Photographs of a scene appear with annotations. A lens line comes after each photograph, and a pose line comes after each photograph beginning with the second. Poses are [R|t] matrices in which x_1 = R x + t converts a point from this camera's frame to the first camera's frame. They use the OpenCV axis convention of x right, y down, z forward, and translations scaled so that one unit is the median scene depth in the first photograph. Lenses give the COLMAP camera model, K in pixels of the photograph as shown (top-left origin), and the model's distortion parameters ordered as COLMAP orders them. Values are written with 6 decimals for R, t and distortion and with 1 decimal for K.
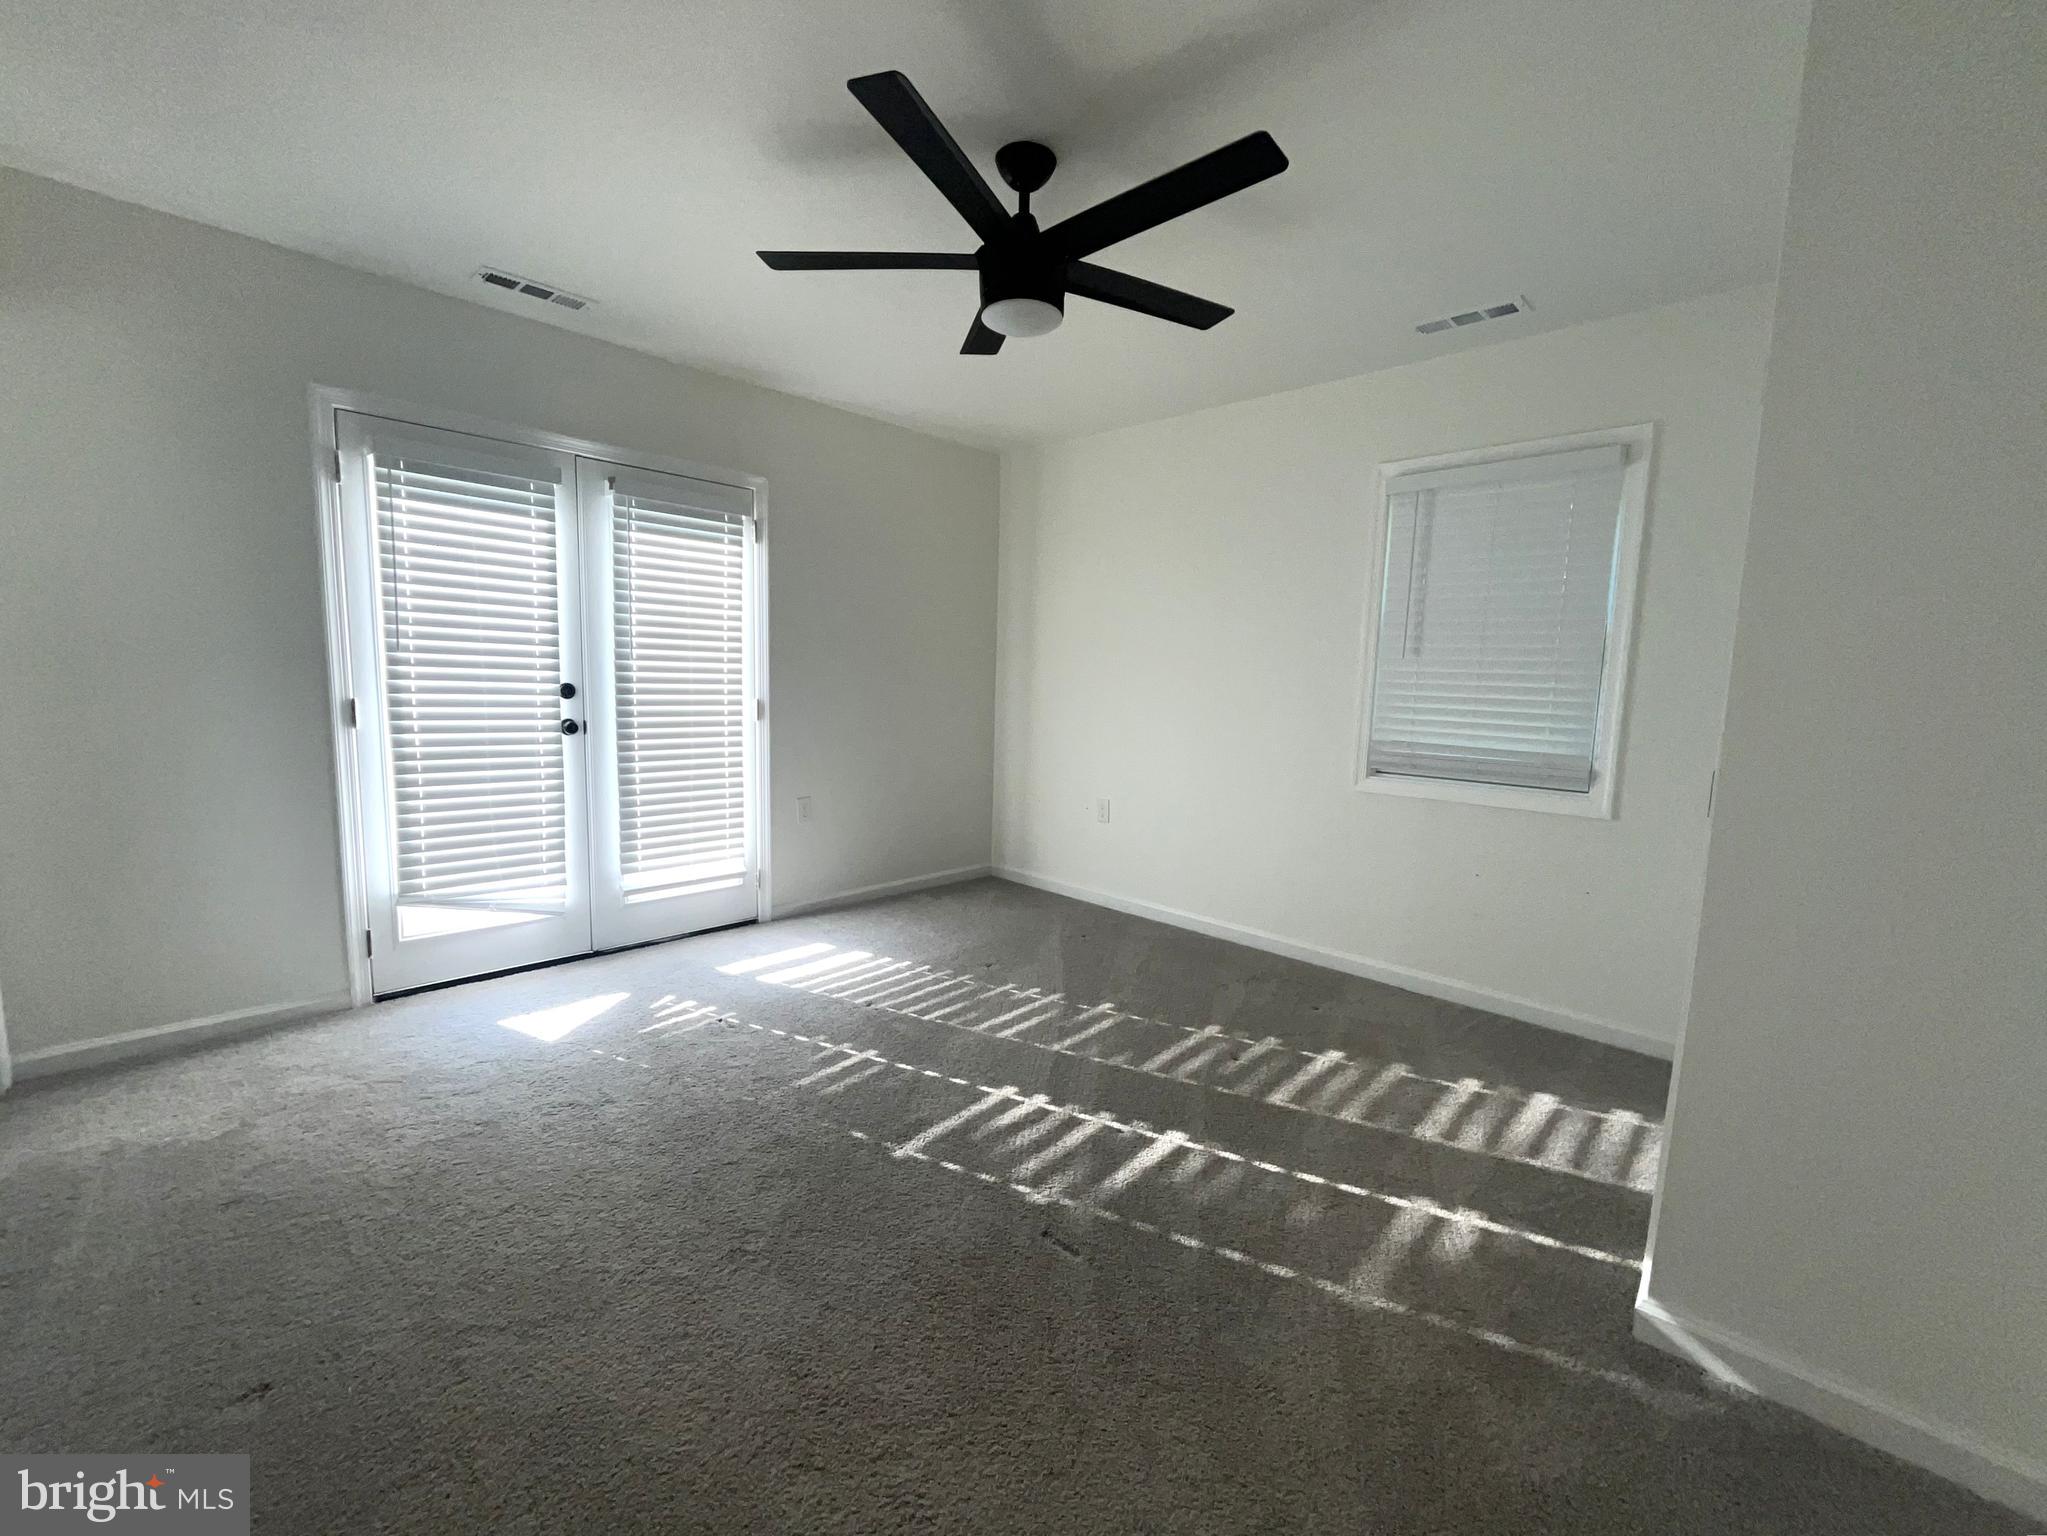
lens RADIAL K [[828.1, 0, 1025.8], [0, 828.1, 770.3], [0, 0, 1]] dist [-0.000207, -0.000018]
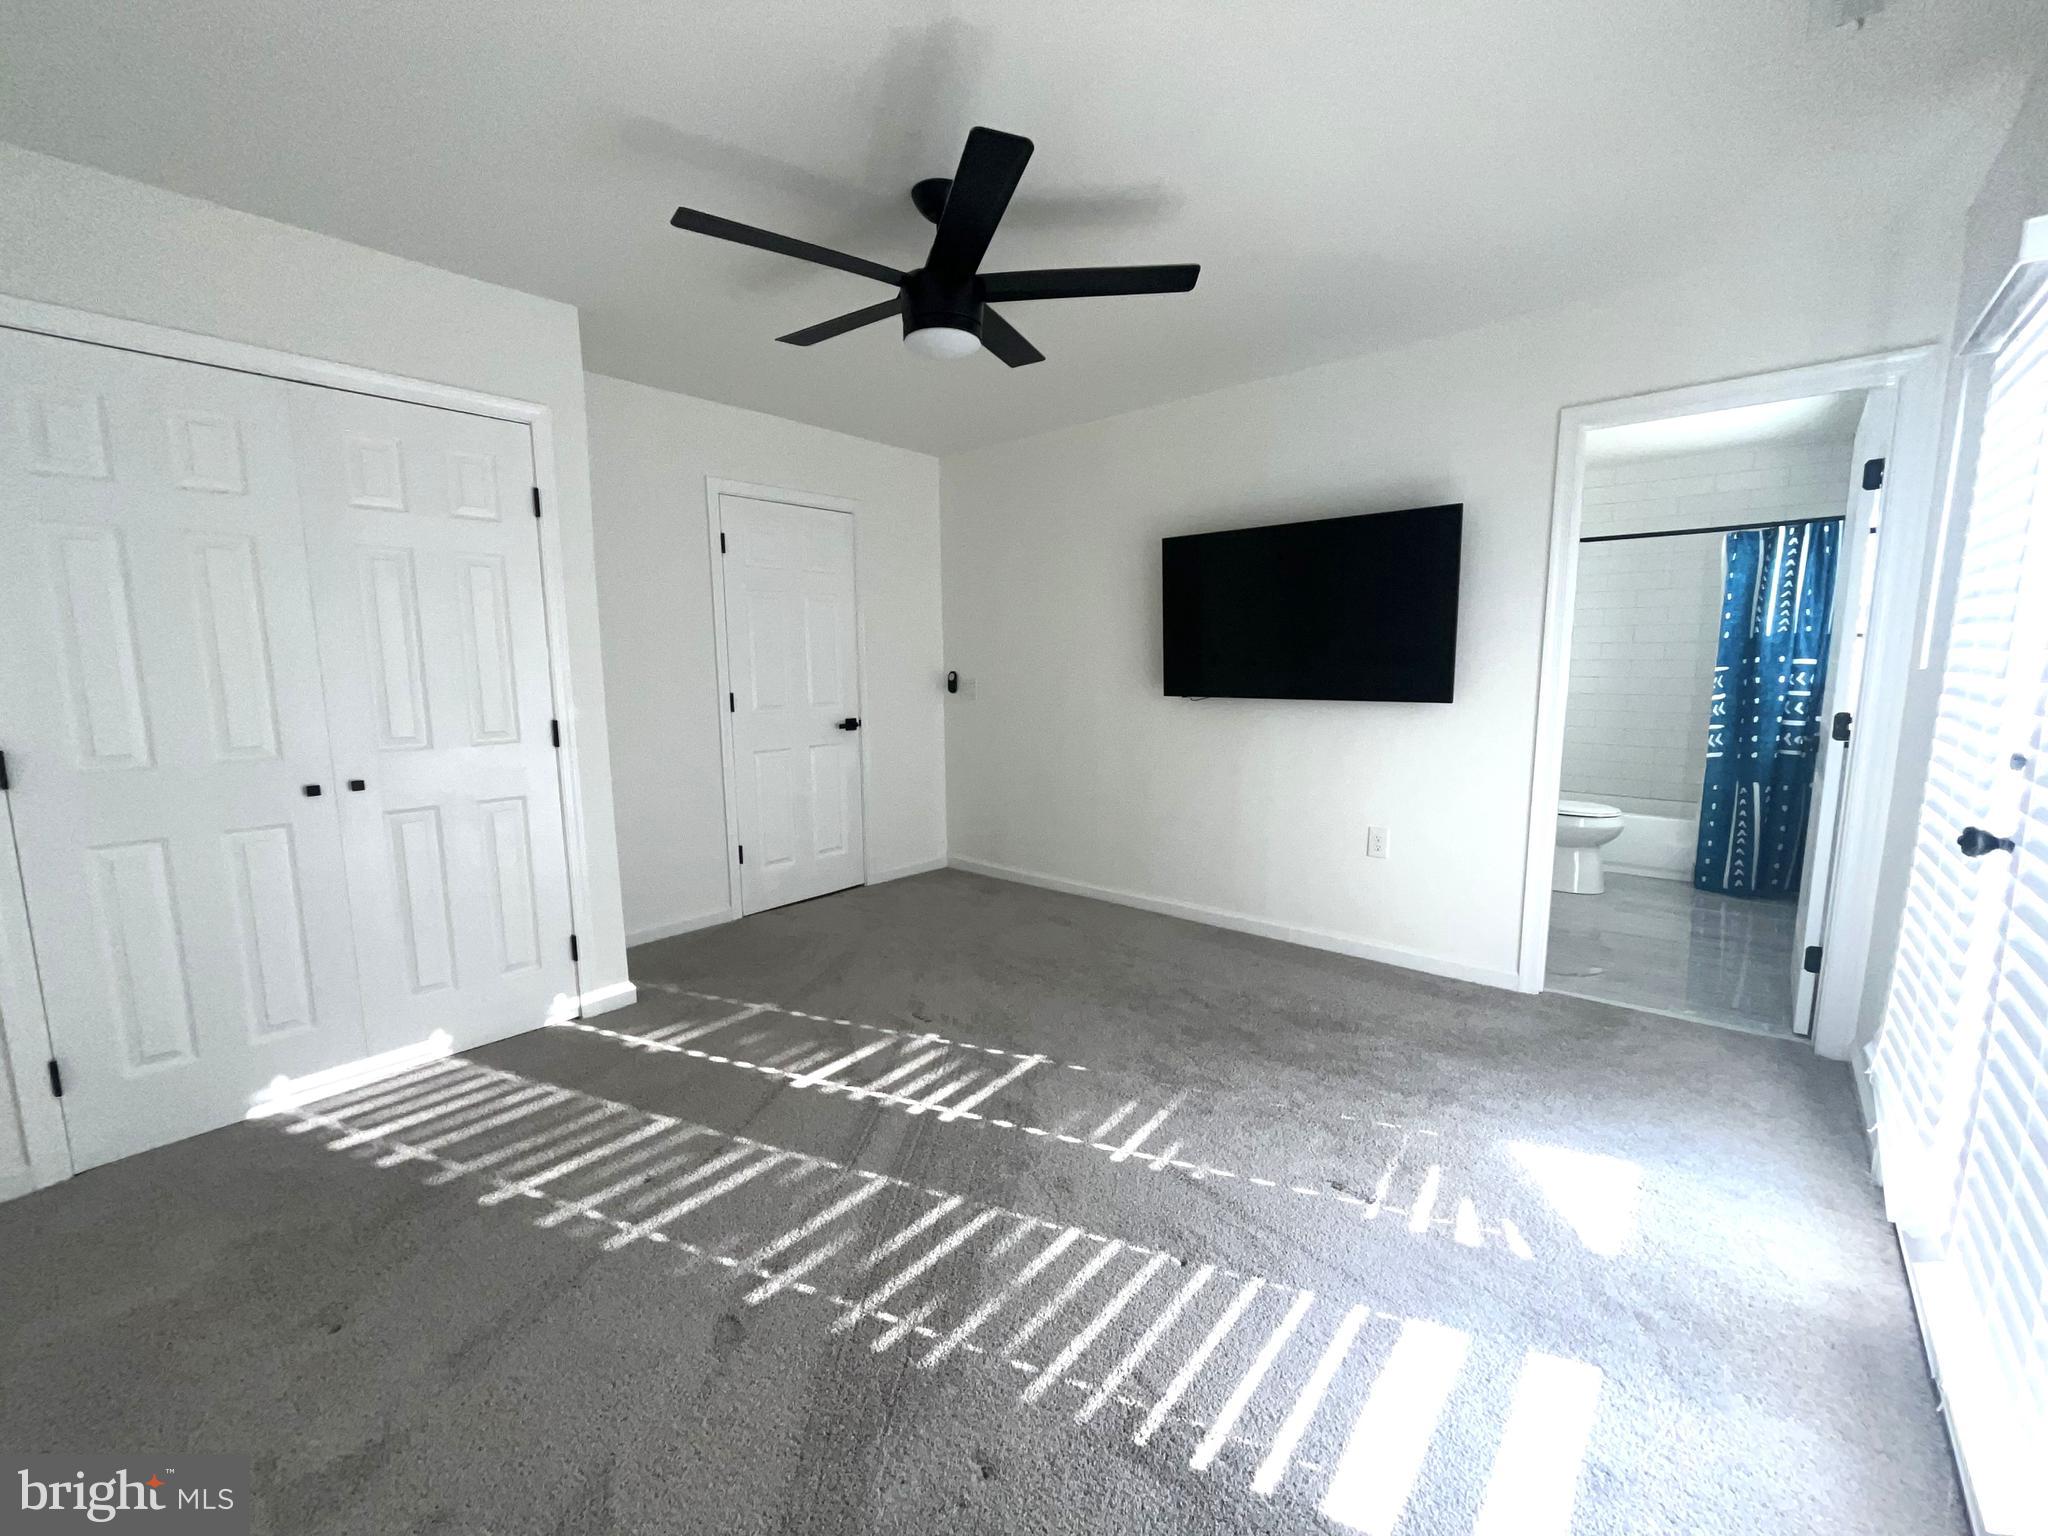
lens RADIAL K [[828.5, 0, 1020.6], [0, 828.5, 769.7], [0, 0, 1]] dist [-0.000207, -0.000018]
pose [[-0.998935, -0.017041, -0.042878, -0.054875], [-0.027168, 0.968361, 0.248069, -0.236137], [0.037294, 0.248970, -0.967793, 1.797459]]
